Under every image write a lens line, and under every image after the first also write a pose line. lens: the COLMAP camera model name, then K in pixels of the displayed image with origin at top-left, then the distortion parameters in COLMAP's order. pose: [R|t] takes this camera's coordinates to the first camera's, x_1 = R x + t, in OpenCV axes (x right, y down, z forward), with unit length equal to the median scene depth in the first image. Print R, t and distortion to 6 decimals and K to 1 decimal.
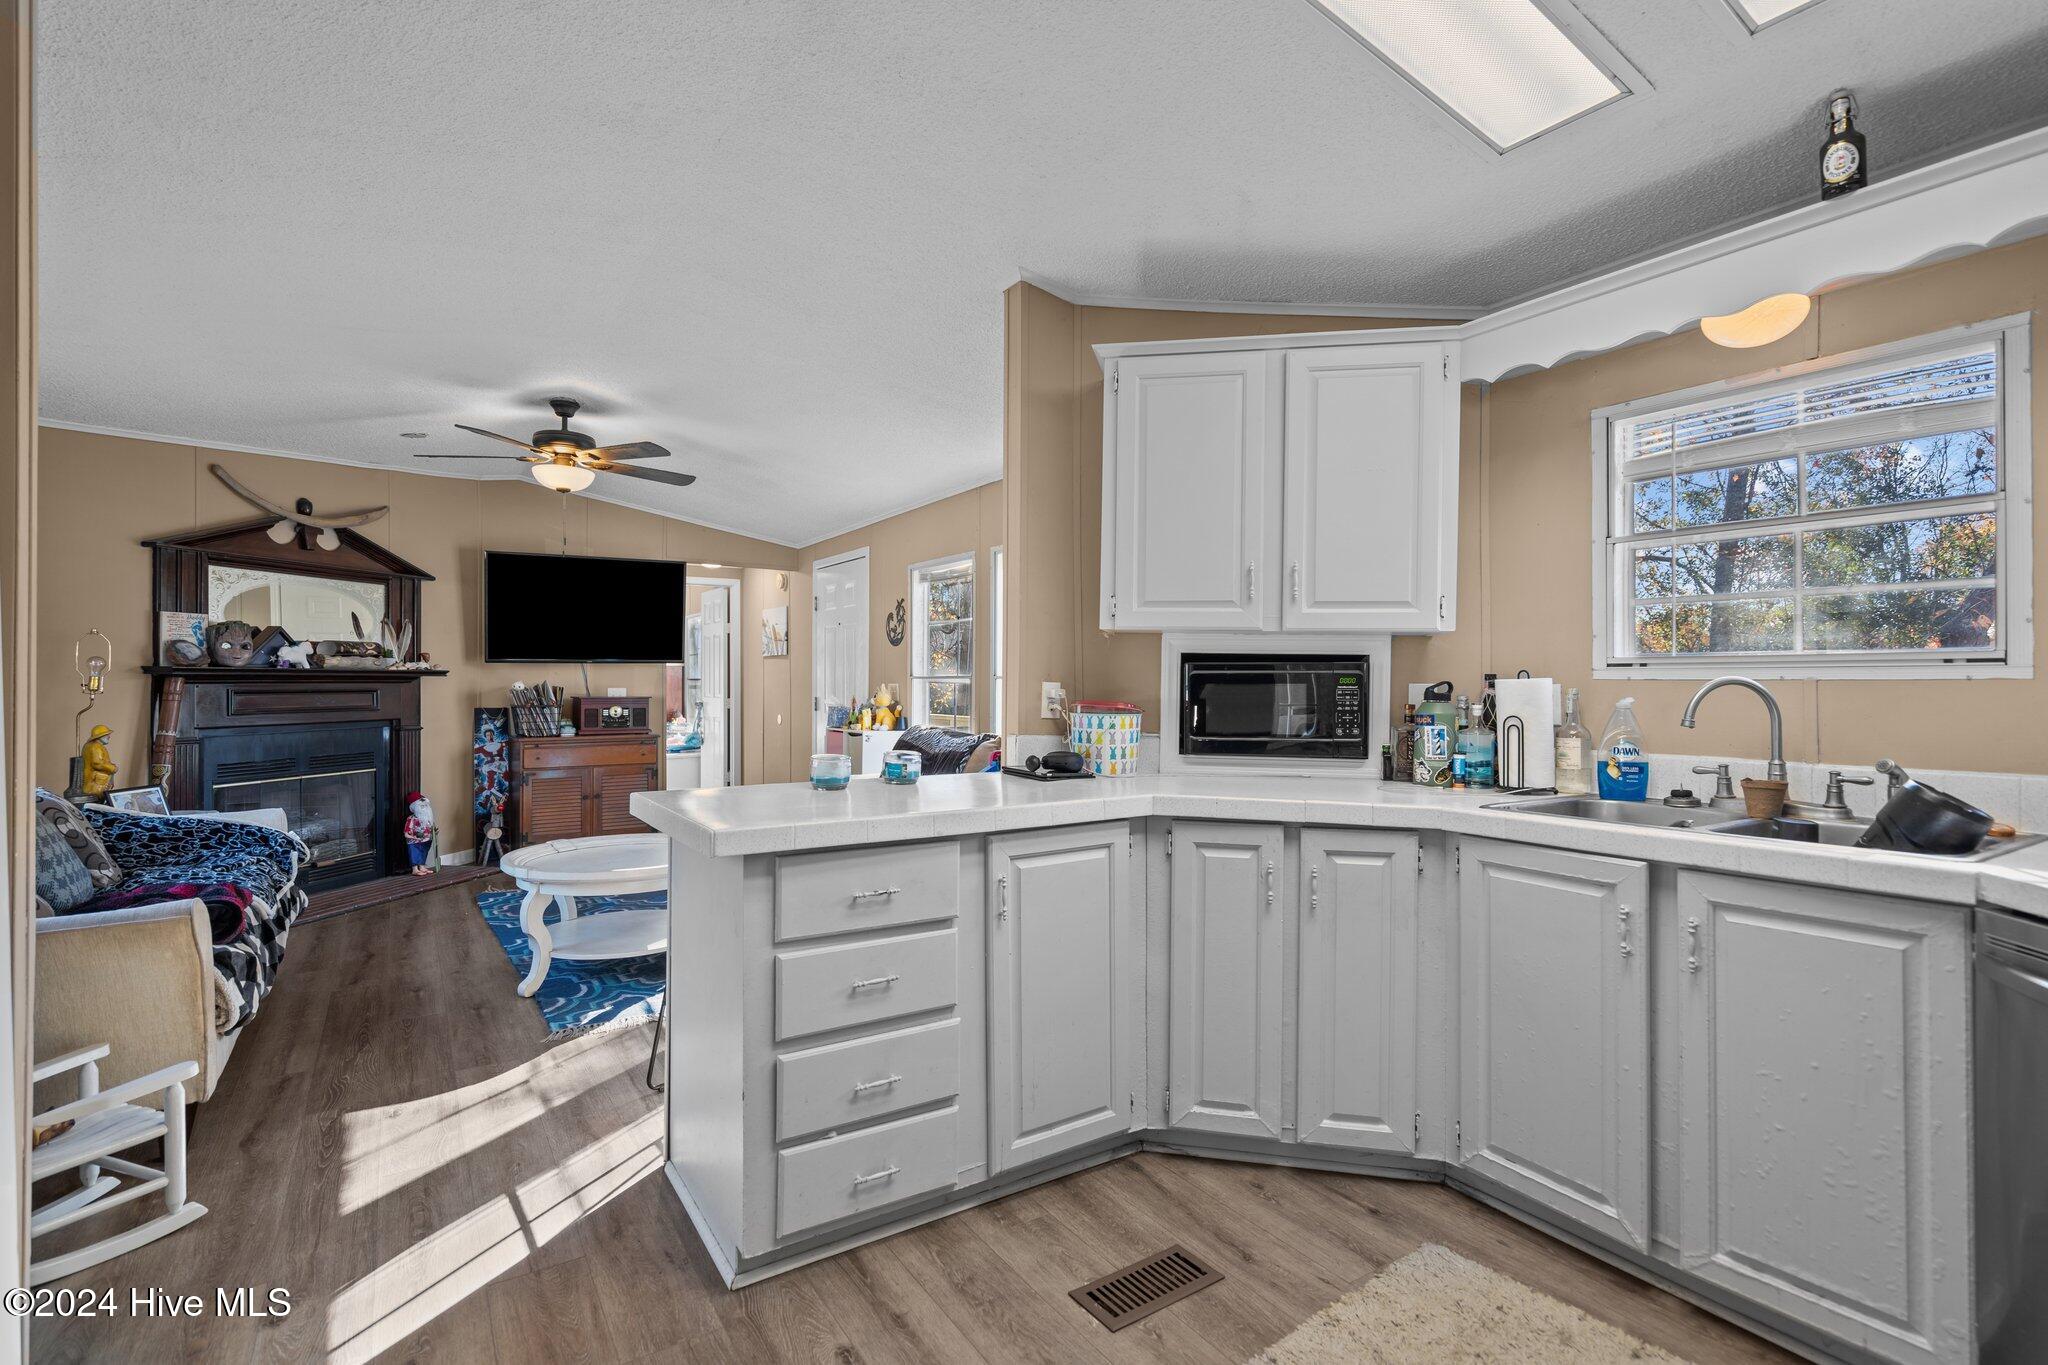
lens RADIAL K [[932.6, 0, 1023.7], [0, 932.6, 681.2], [0, 0, 1]] dist [-0.006478, 0.002685]
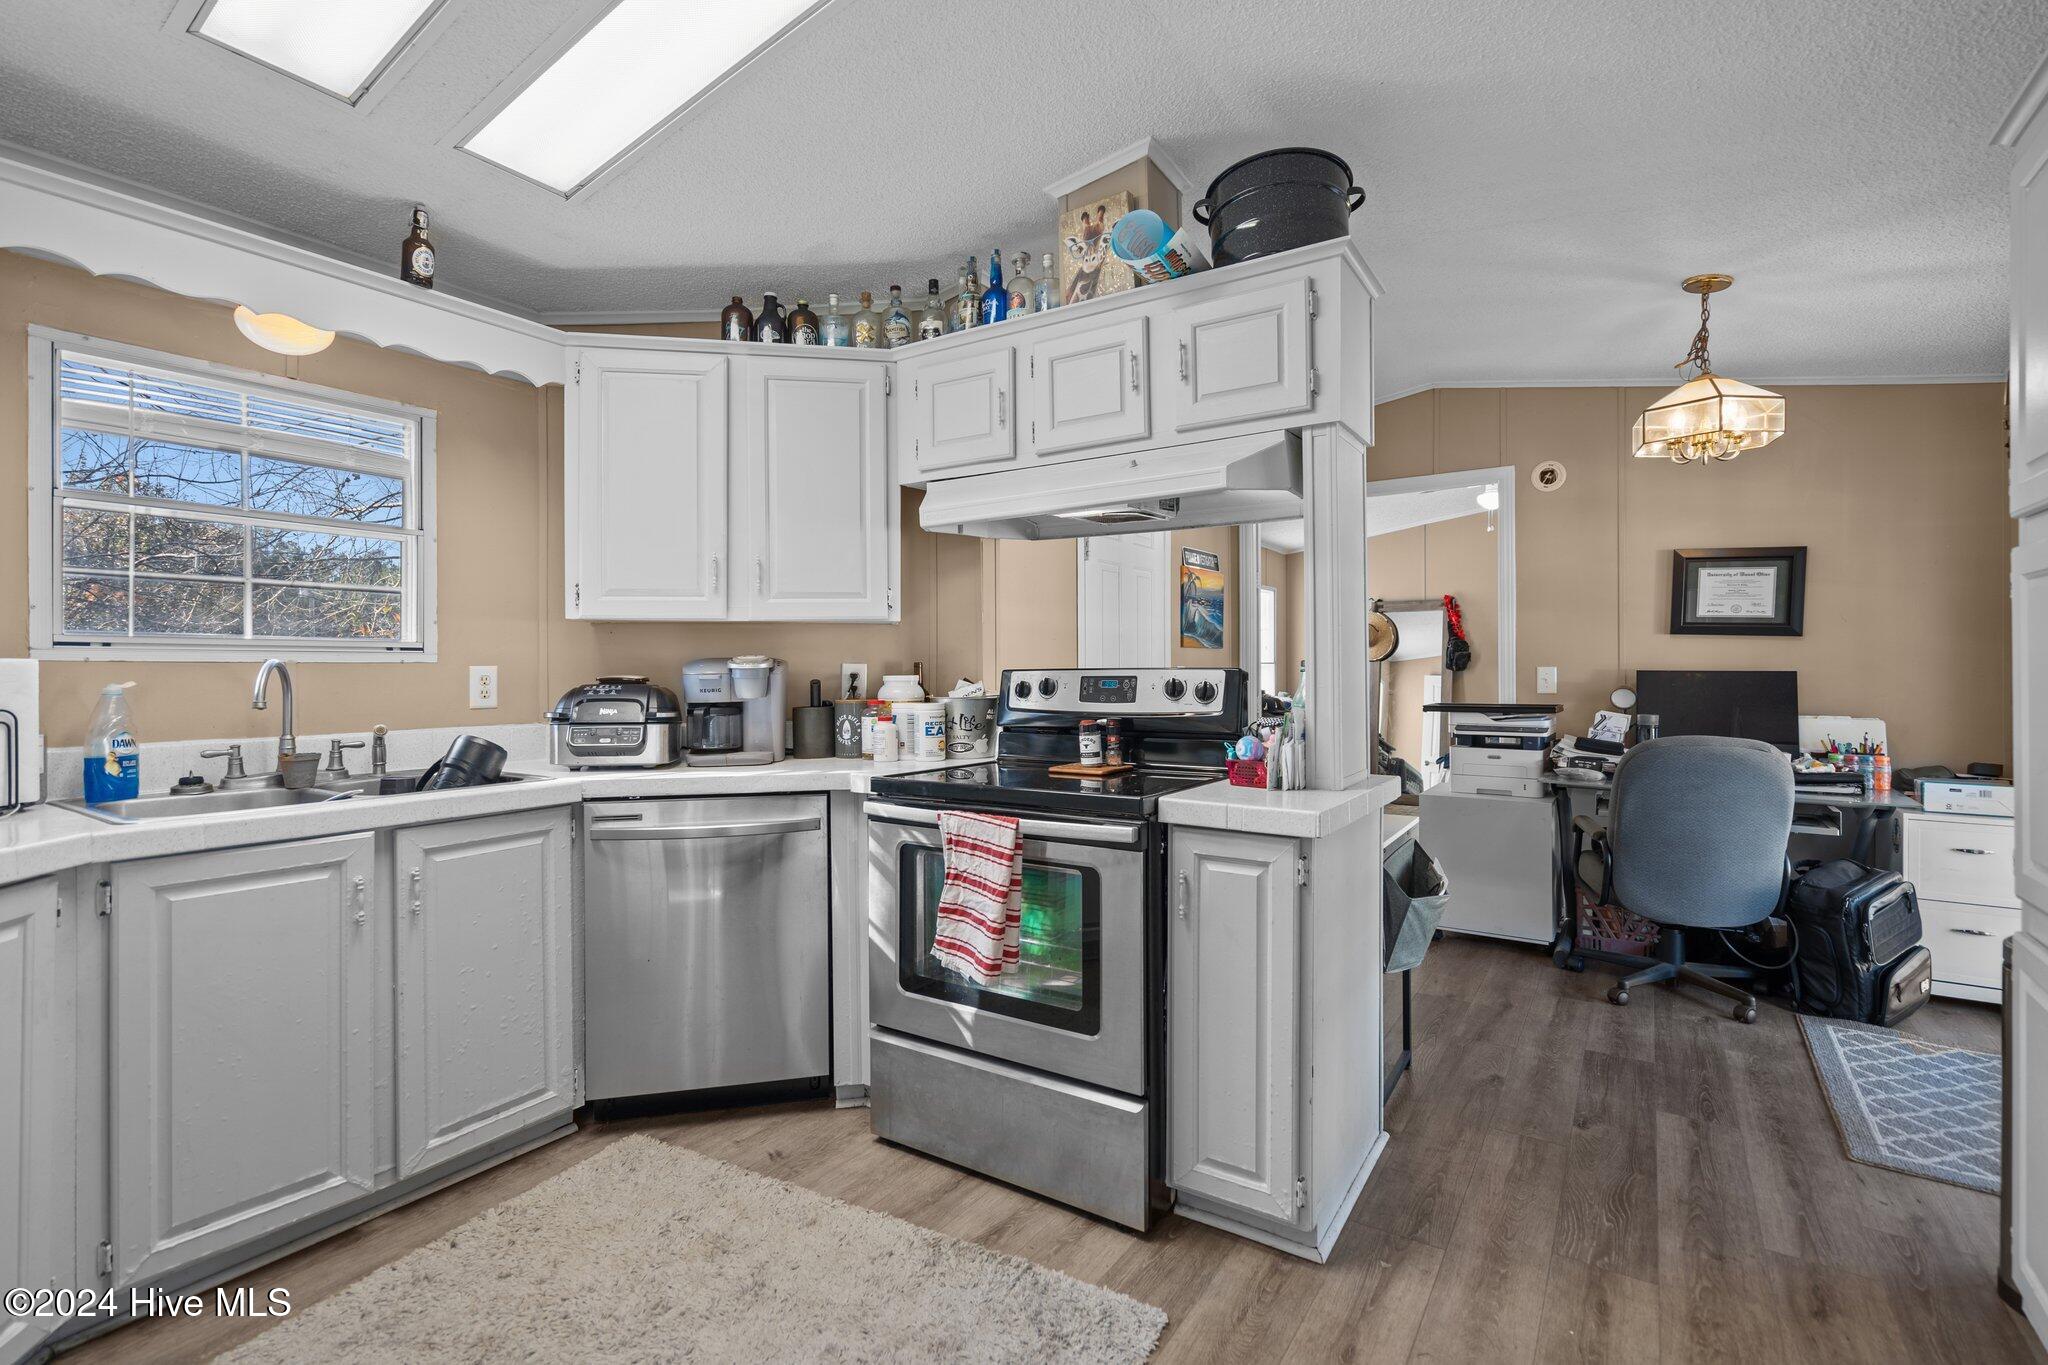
lens RADIAL K [[932.6, 0, 1009.5], [0, 932.6, 667.9], [0, 0, 1]] dist [-0.006478, 0.002685]
pose [[-0.373661, -0.003507, 0.927559, -0.389352], [-0.003754, 0.999990, 0.002269, -0.000573], [-0.927558, -0.002634, -0.373671, 0.455785]]
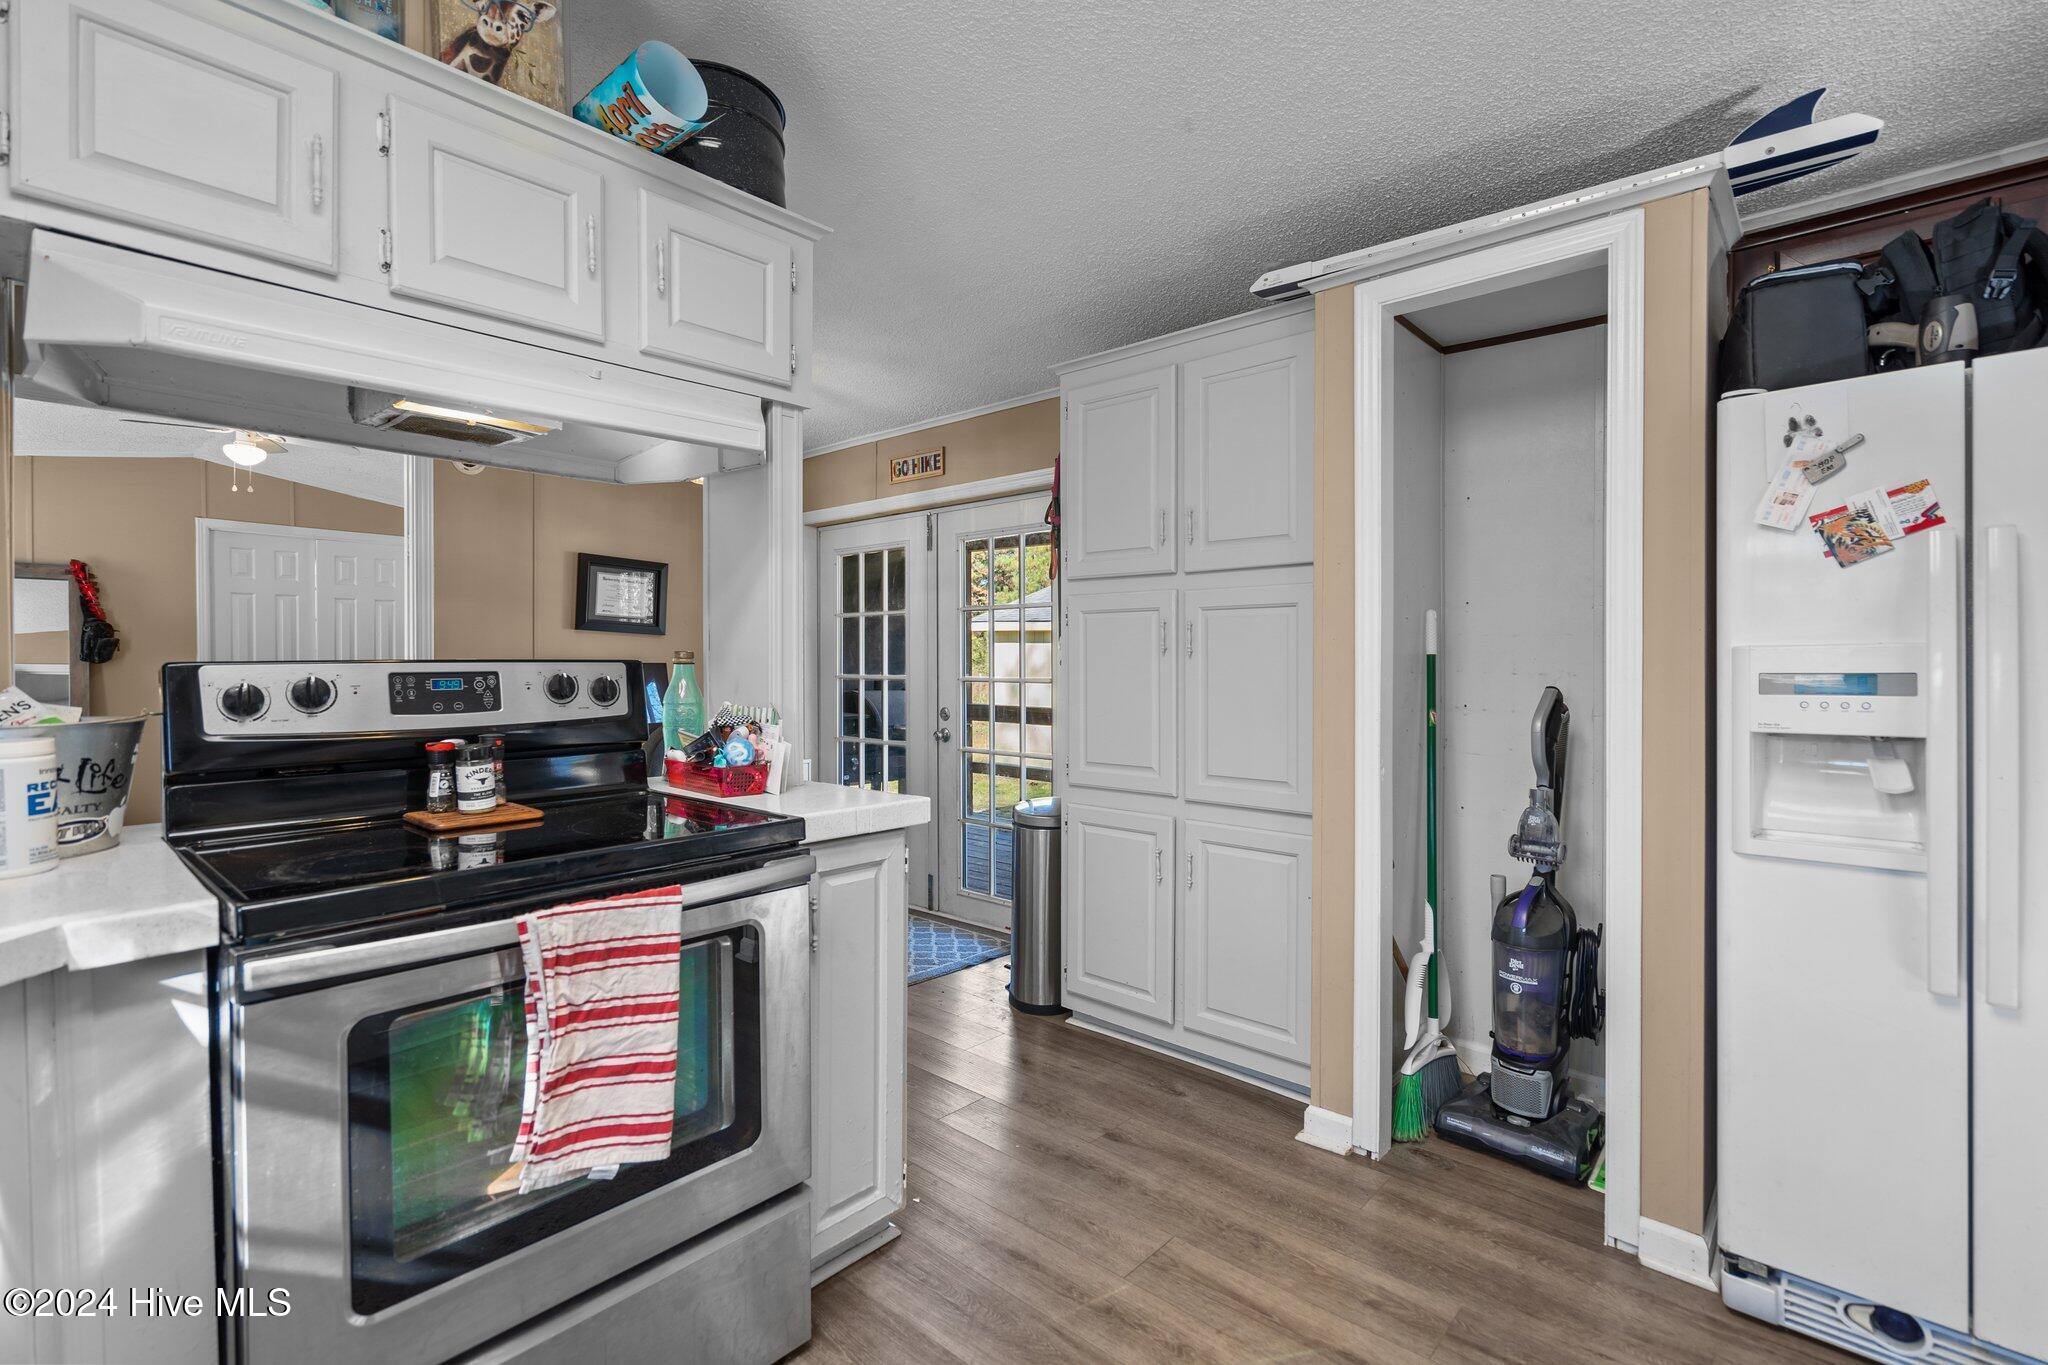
lens RADIAL K [[932.6, 0, 1014.4], [0, 932.6, 673.5], [0, 0, 1]] dist [-0.006478, 0.002685]
pose [[-0.970120, -0.001319, -0.242621, 0.210463], [-0.004042, 0.999934, 0.010725, 0.002448], [0.242591, 0.011385, -0.970062, 0.680610]]
